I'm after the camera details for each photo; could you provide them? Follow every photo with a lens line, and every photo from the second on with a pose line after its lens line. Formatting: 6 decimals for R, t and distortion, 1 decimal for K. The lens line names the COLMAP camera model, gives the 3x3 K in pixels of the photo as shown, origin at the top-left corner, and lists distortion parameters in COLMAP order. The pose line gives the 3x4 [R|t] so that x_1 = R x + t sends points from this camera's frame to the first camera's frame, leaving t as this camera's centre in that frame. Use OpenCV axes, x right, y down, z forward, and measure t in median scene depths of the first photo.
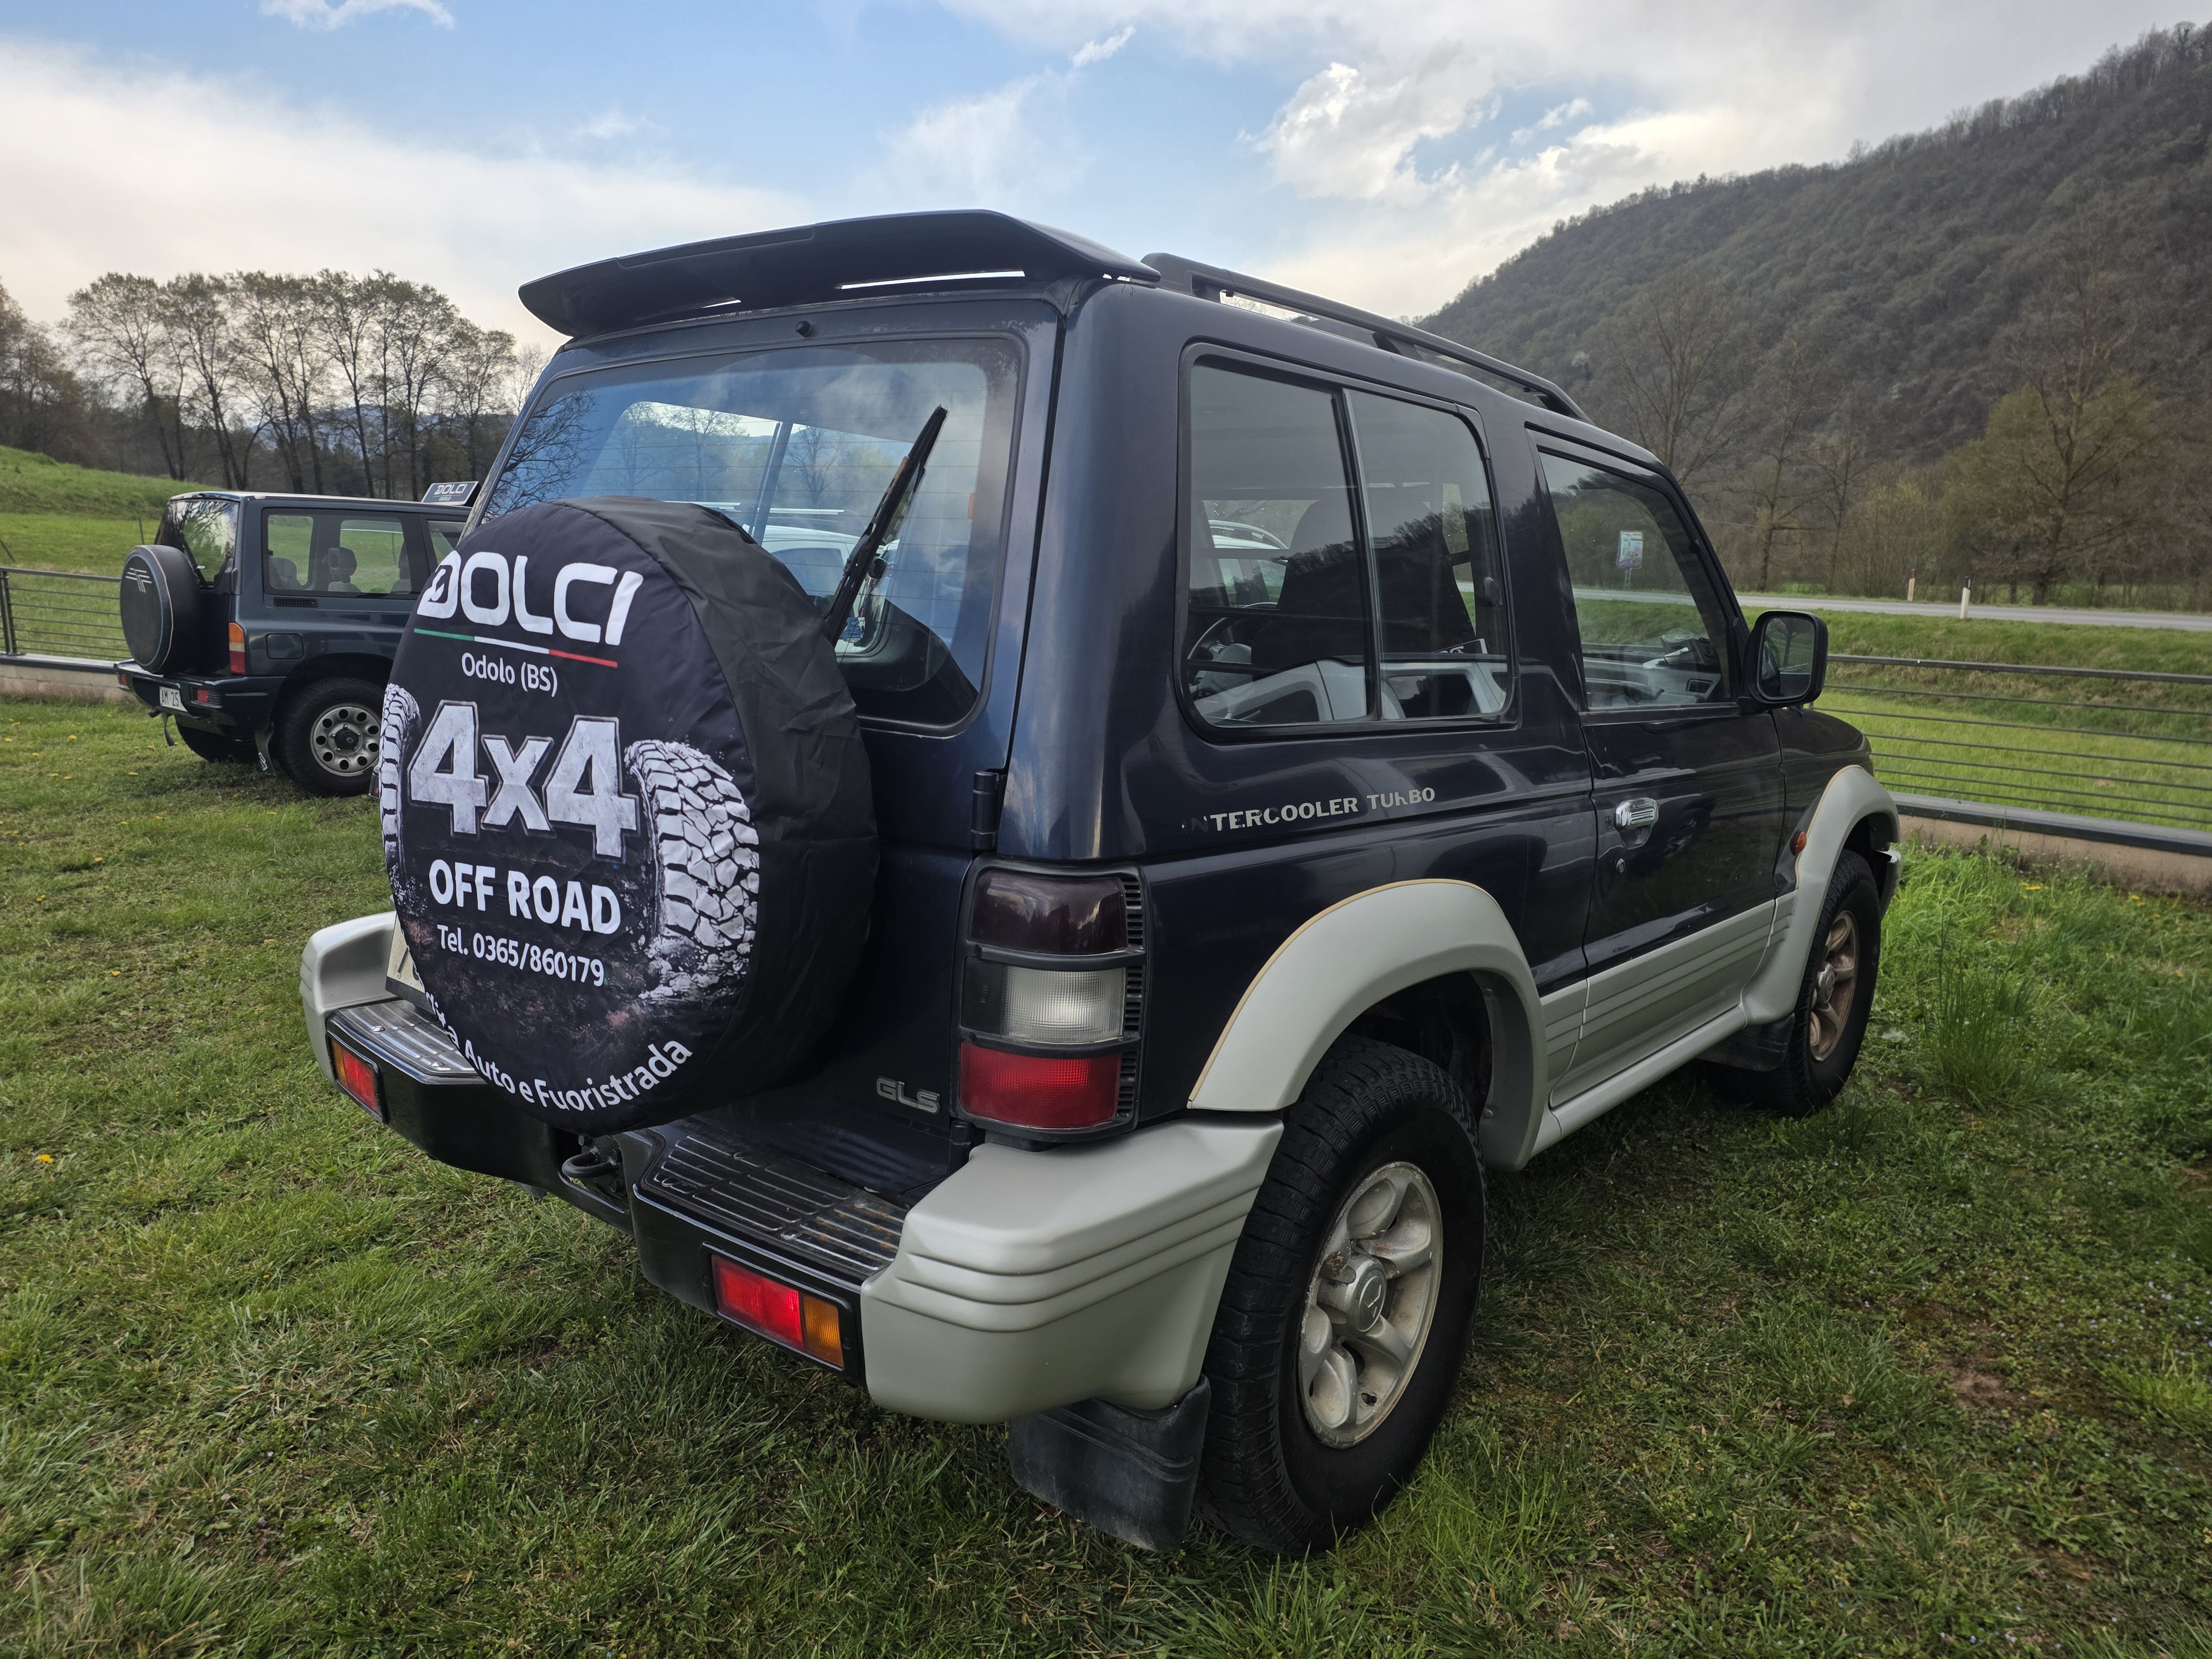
lens RADIAL K [[1491.9, 0, 1099.7], [0, 1491.9, 811.1], [0, 0, 1]] dist [-0.010797, -0.004404]
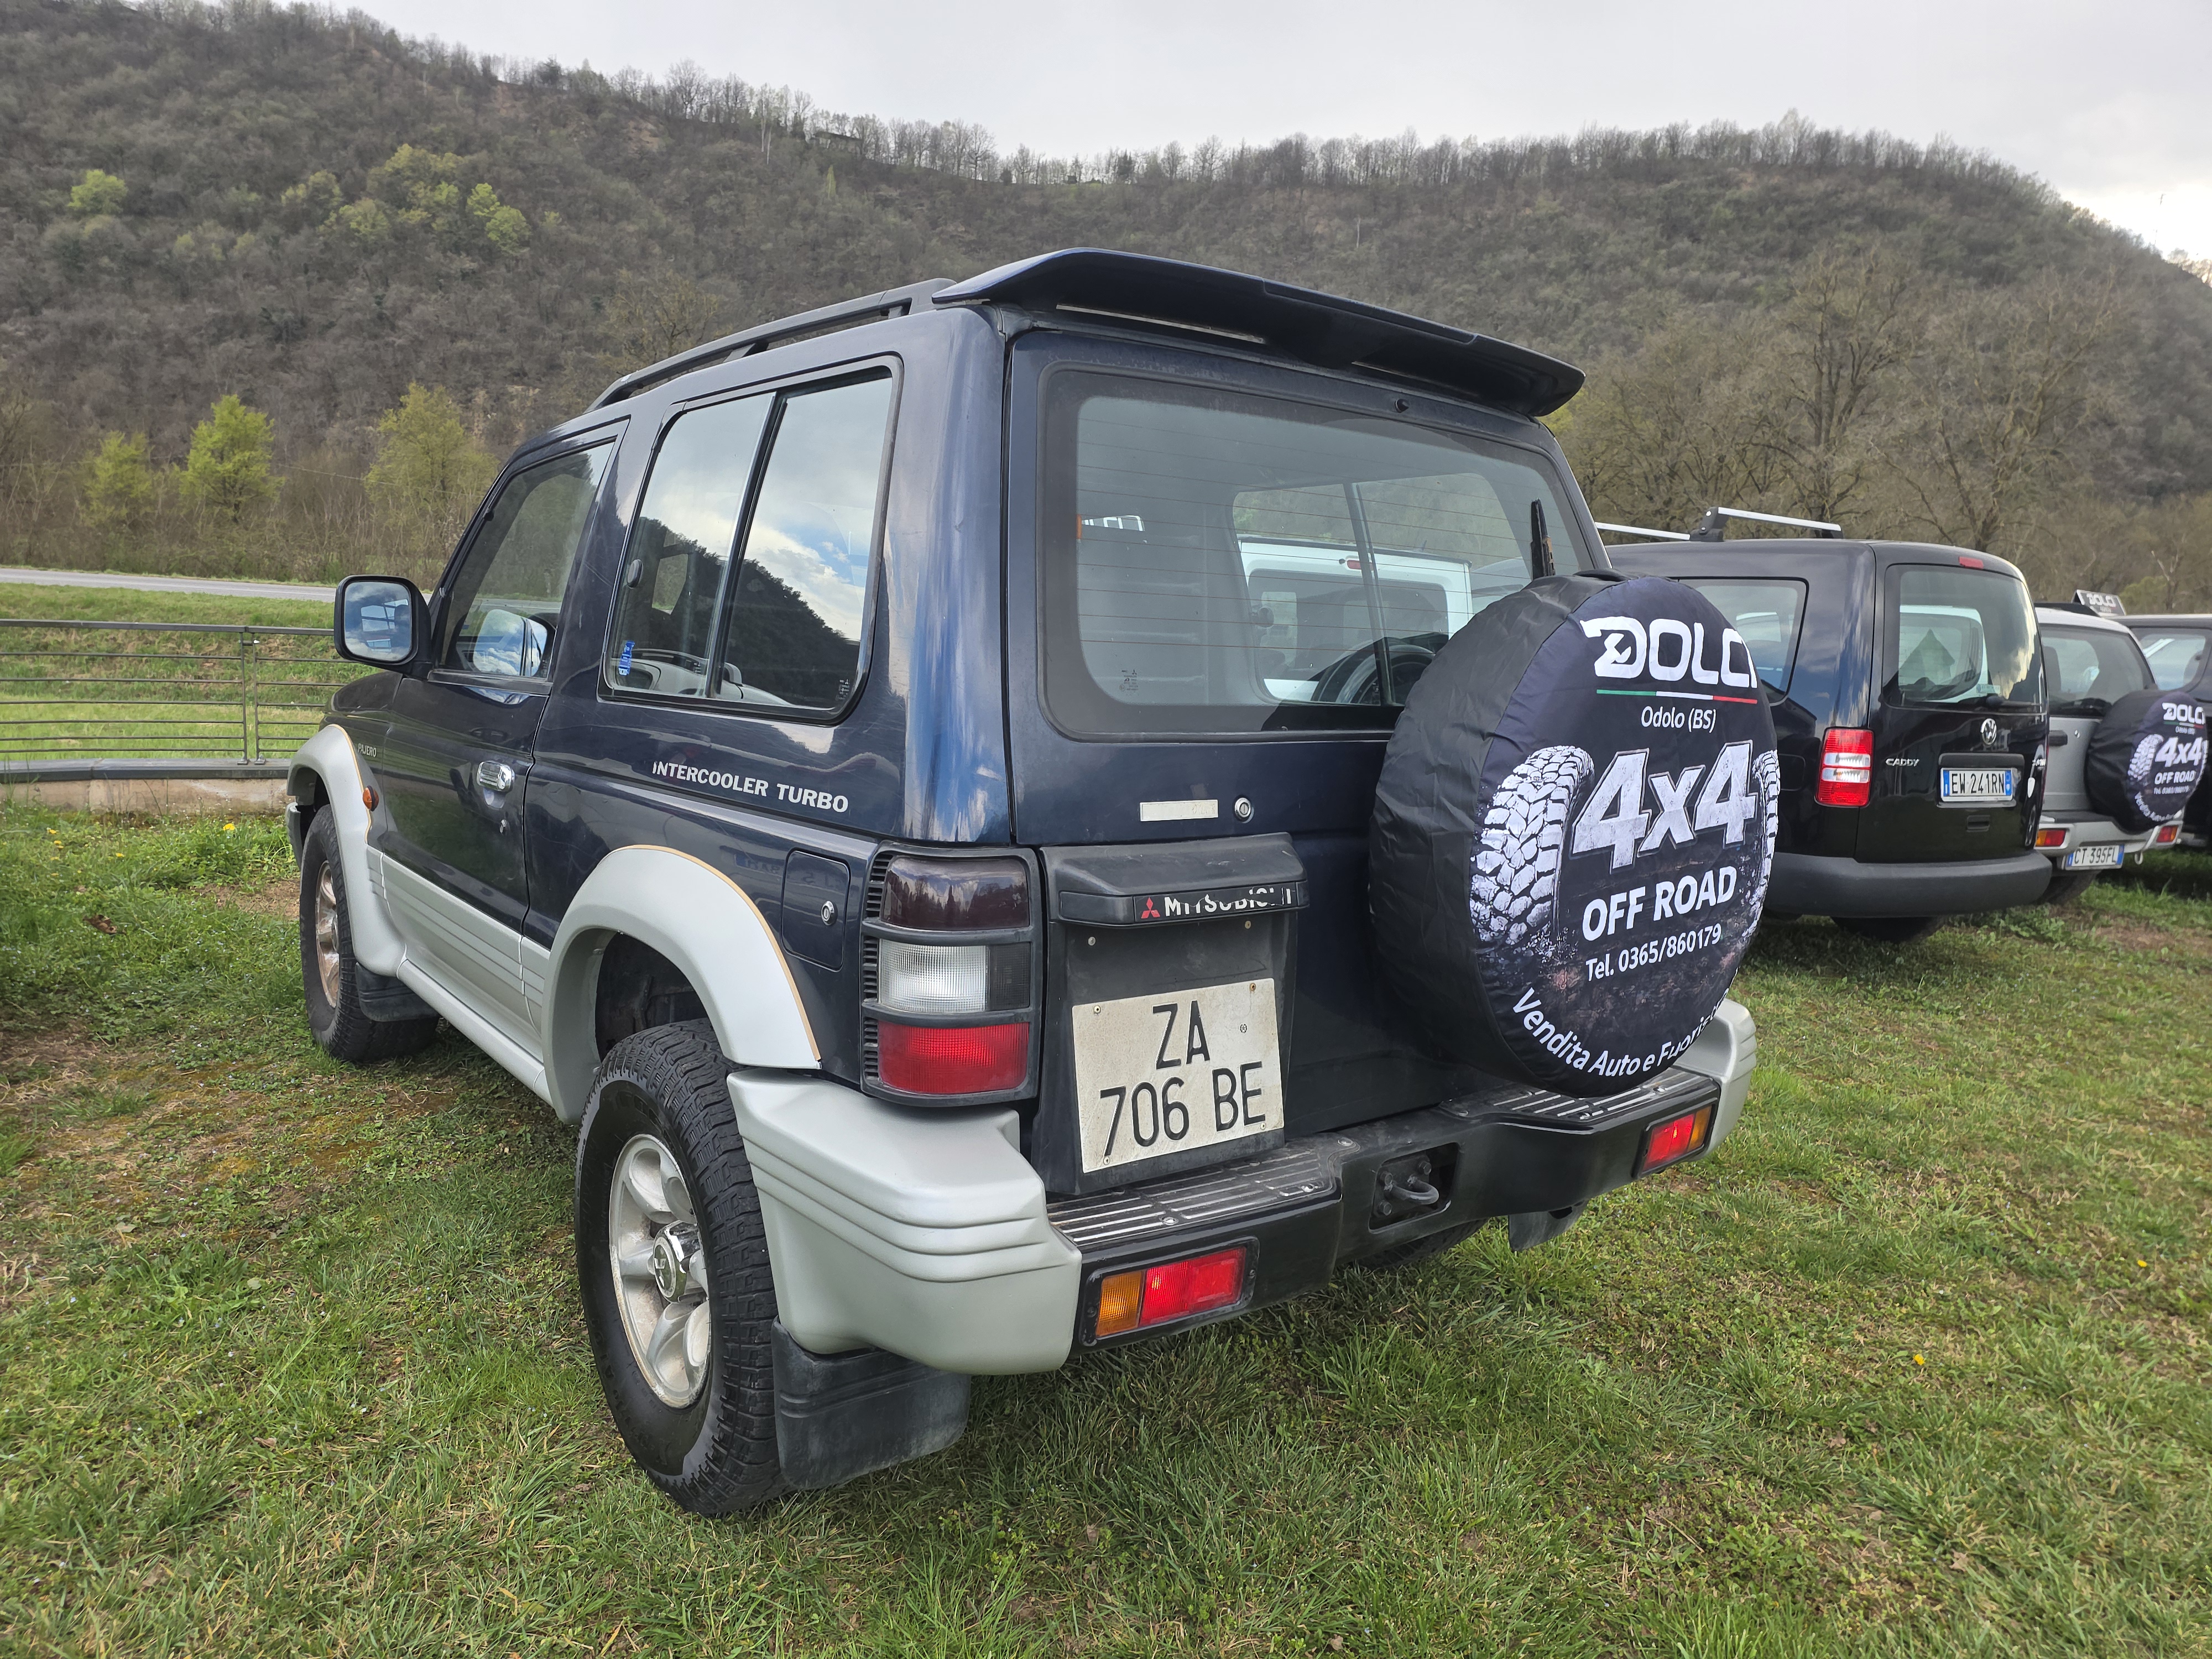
lens RADIAL K [[1491.9, 0, 1097.8], [0, 1491.9, 844.6], [0, 0, 1]] dist [-0.010797, -0.004404]
pose [[0.242672, -0.171497, 0.954829, -1.673631], [0.123864, 0.981672, 0.144838, -0.224542], [-0.962169, 0.083121, 0.259466, 1.137417]]
